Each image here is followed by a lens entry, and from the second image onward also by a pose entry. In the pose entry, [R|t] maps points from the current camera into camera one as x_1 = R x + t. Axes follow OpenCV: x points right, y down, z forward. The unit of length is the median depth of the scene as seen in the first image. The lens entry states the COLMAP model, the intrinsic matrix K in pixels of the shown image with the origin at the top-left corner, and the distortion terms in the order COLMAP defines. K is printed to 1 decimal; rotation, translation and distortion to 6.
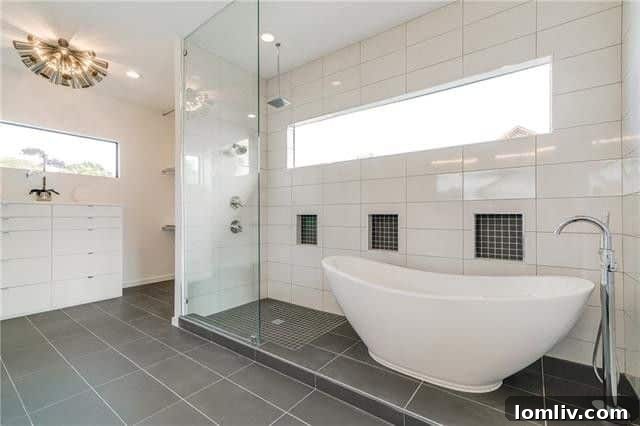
lens RADIAL K [[287.3, 0, 320.0], [0, 287.3, 213.0], [0, 0, 1]] dist [0.001486, 0.000437]
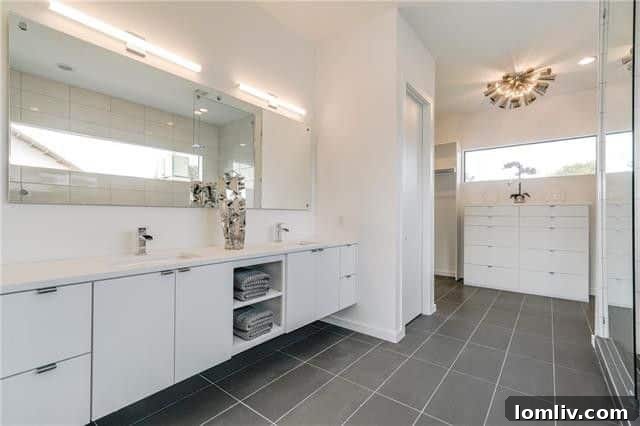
lens RADIAL K [[287.3, 0, 320.0], [0, 287.3, 213.0], [0, 0, 1]] dist [0.001486, 0.000437]
pose [[-0.034851, -0.004638, -0.999382, 0.307912], [0.009170, 0.999946, -0.004960, -0.000847], [0.999350, -0.009337, -0.034806, 0.189326]]
